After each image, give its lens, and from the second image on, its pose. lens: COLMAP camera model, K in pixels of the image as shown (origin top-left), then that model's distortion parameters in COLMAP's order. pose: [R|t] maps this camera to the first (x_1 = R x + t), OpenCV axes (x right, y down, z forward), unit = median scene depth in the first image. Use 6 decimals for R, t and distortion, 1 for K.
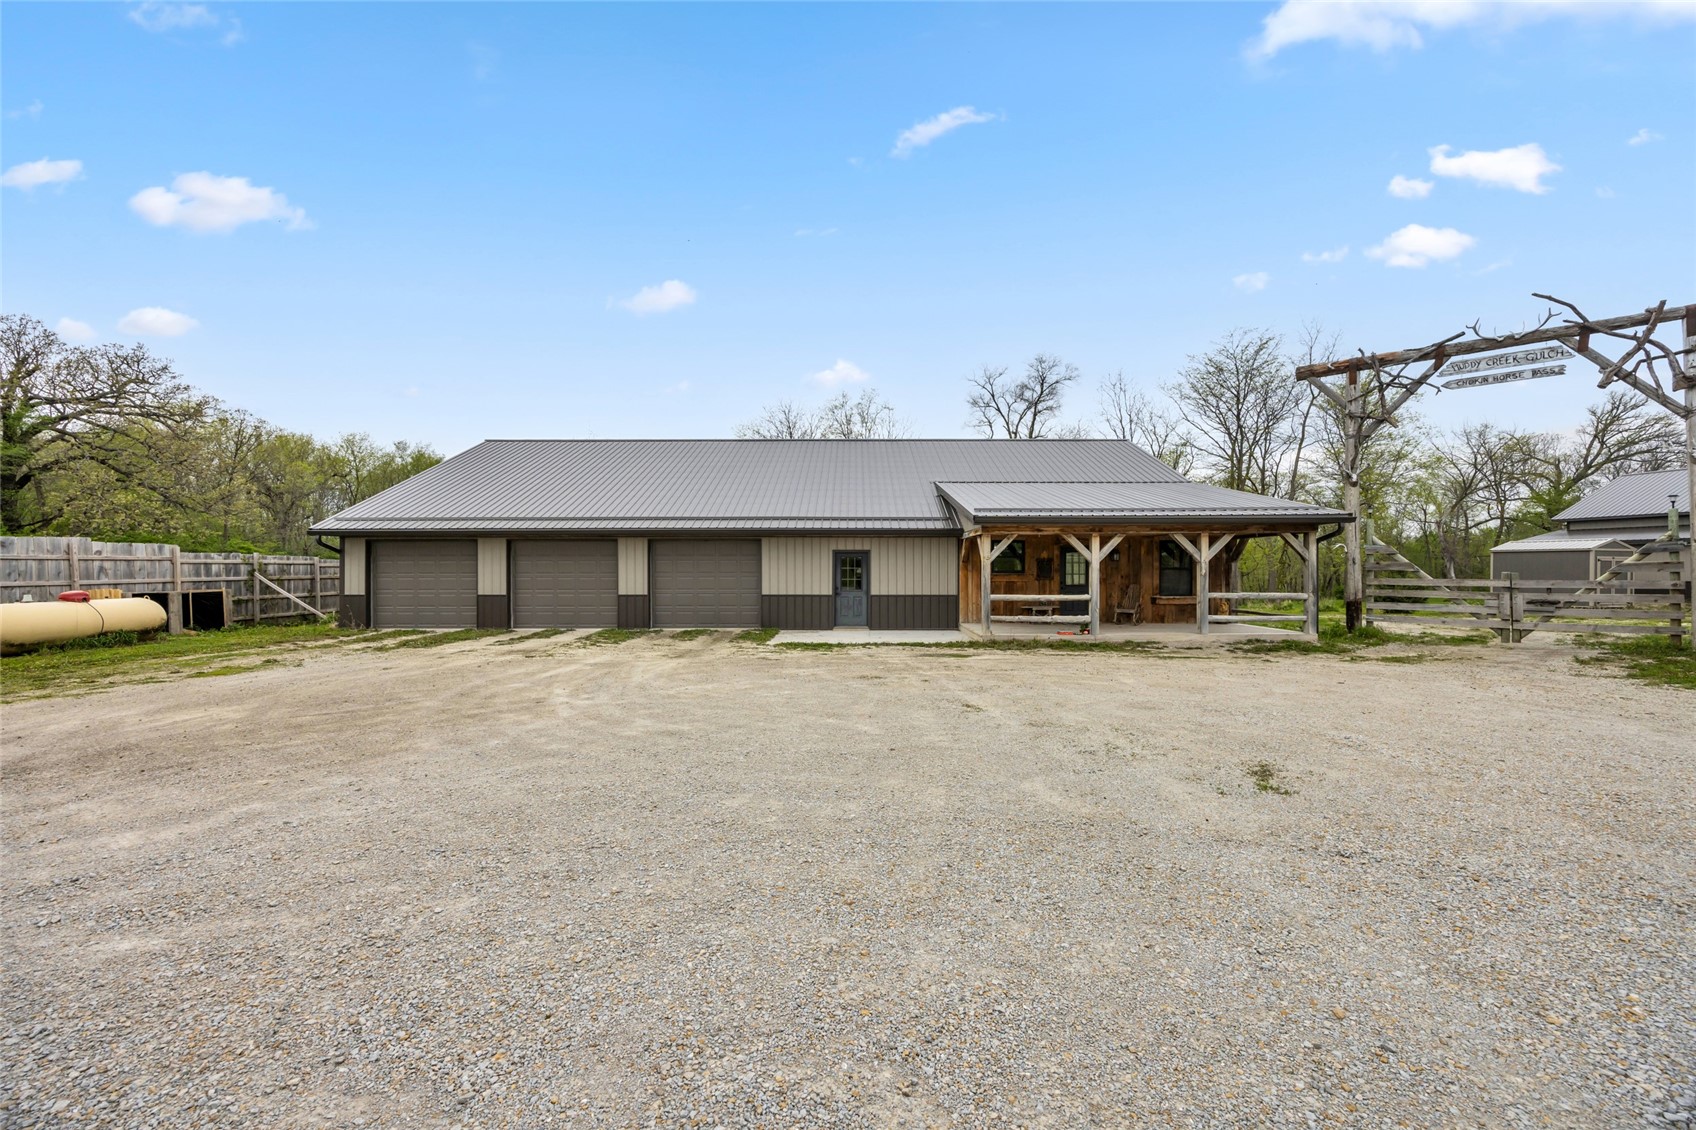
lens RADIAL K [[649.7, 0, 851.5], [0, 649.7, 566.2], [0, 0, 1]] dist [0.000784, -0.000379]
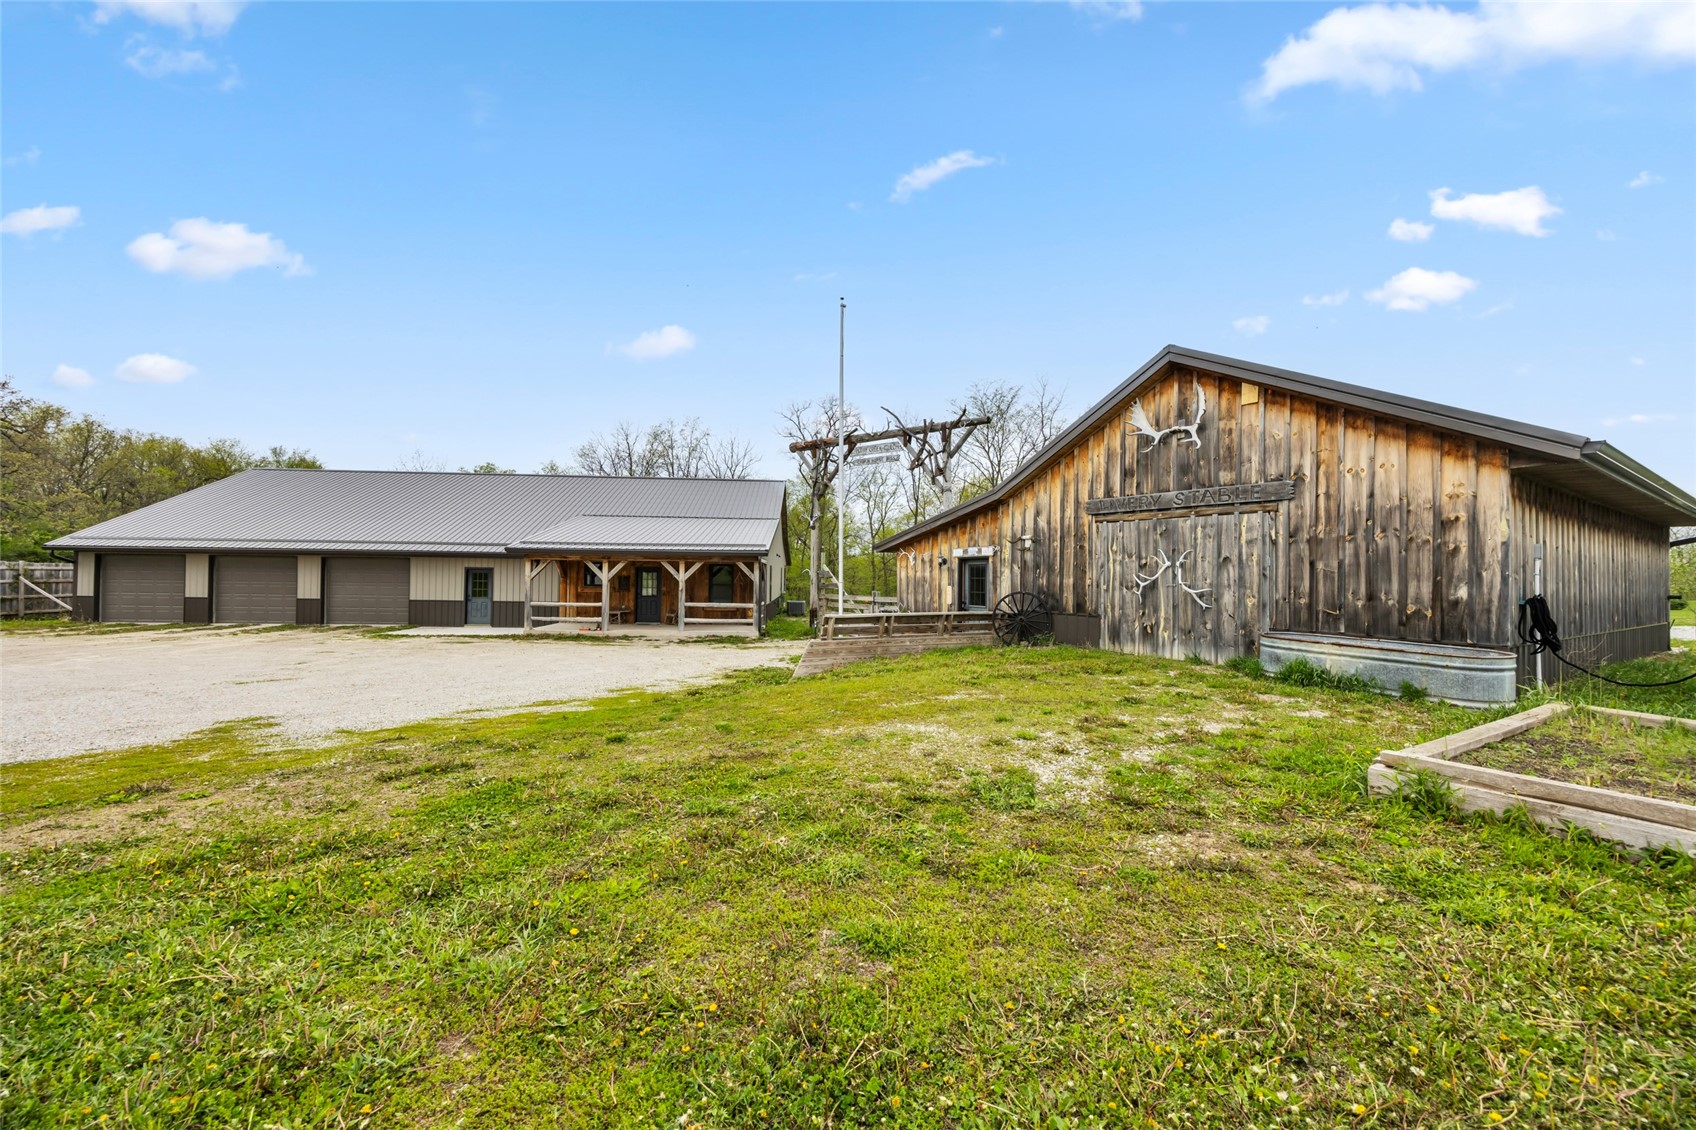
lens RADIAL K [[649.7, 0, 843.6], [0, 649.7, 569.8], [0, 0, 1]] dist [0.000784, -0.000379]
pose [[0.998157, 0.015682, 0.058622, 0.782850], [-0.015317, 0.999860, -0.006662, -0.026372], [-0.058718, 0.005752, 0.998258, -0.443451]]
